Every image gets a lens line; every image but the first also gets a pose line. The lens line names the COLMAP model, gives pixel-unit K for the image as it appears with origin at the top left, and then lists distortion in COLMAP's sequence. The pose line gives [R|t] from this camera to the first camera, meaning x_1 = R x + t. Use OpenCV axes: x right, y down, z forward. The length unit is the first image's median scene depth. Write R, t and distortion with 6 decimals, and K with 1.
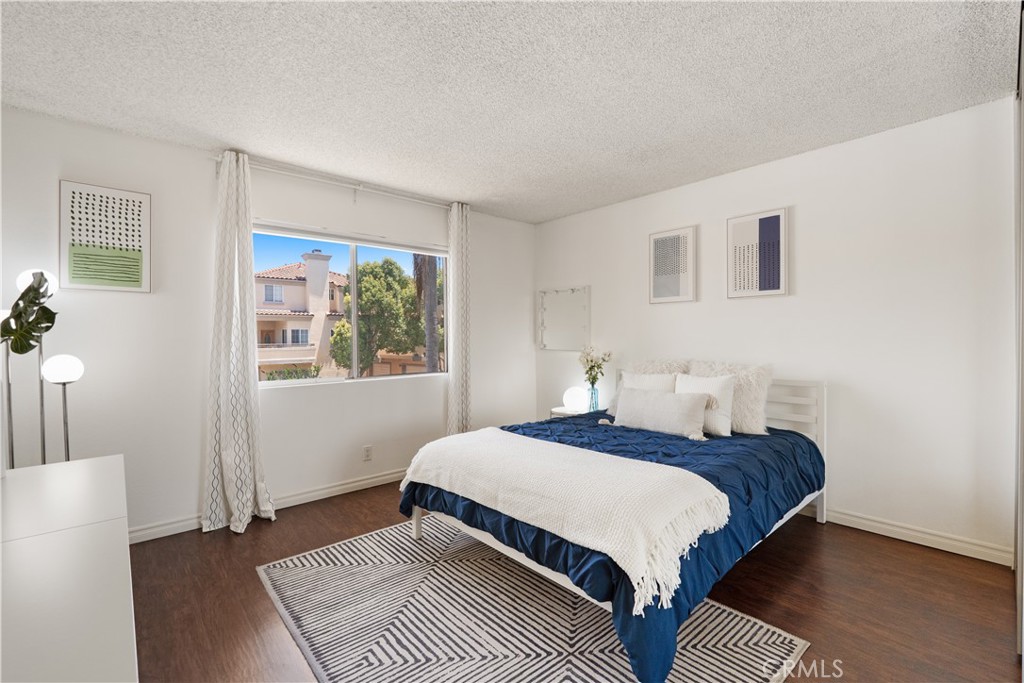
lens RADIAL K [[461.4, 0, 517.7], [0, 461.4, 343.1], [0, 0, 1]] dist [-0.003842, -0.000178]
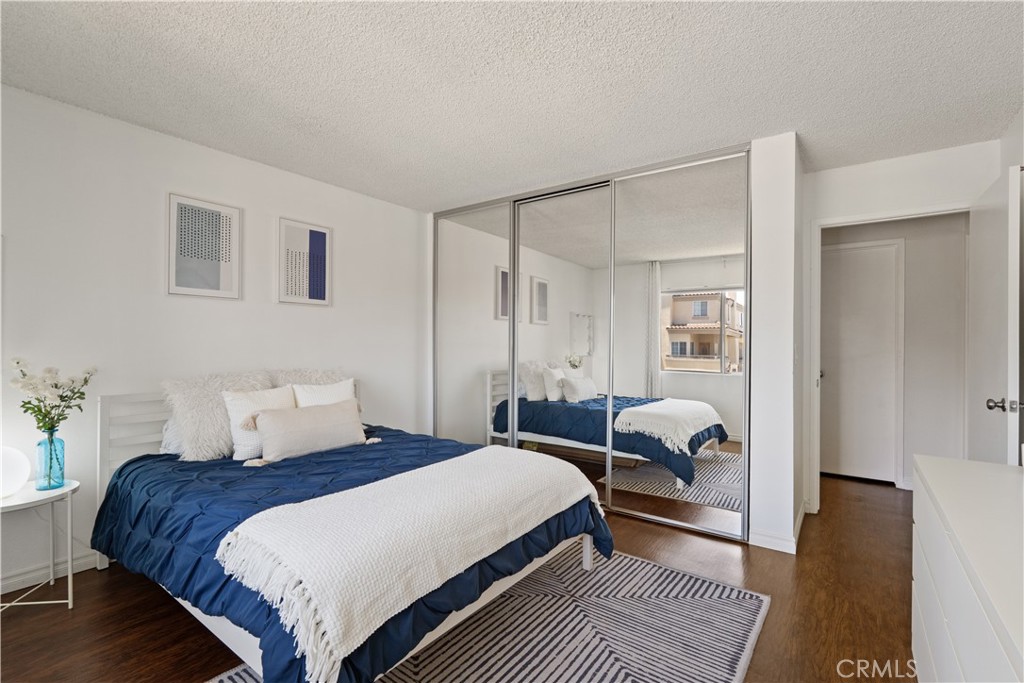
lens RADIAL K [[461.4, 0, 517.7], [0, 461.4, 341.6], [0, 0, 1]] dist [-0.003842, -0.000178]
pose [[-0.215702, 0.010647, 0.976401, -0.585850], [0.011509, 0.999899, -0.008361, -0.003122], [-0.976391, 0.009434, -0.215803, 0.763853]]
